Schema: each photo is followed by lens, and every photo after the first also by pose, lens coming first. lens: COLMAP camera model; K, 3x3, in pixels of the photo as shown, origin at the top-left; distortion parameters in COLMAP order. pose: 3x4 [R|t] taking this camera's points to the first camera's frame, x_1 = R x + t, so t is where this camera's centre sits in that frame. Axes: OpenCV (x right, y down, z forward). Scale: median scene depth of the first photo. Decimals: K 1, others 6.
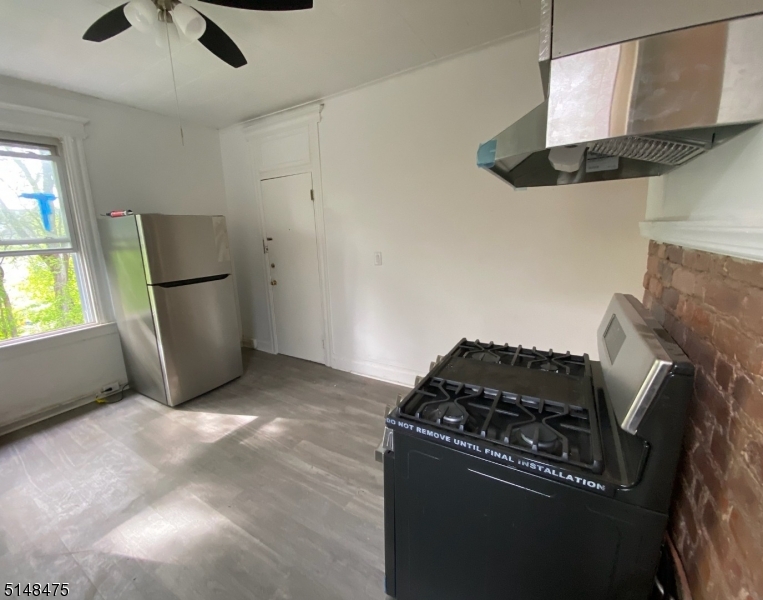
lens RADIAL K [[318.0, 0, 381.5], [0, 318.0, 300.0], [0, 0, 1]] dist [-0.000321, -0.000100]
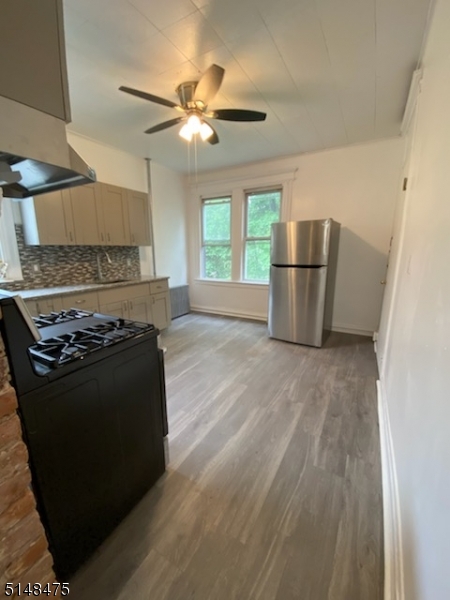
lens RADIAL K [[244.6, 0, 225.0], [0, 244.6, 300.0], [0, 0, 1]] dist [-0.016692, -0.000180]
pose [[-0.005853, 0.227709, -0.973712, 0.729006], [-0.211730, 0.951369, 0.223757, -0.123318], [0.977311, 0.207473, 0.042645, 0.849065]]
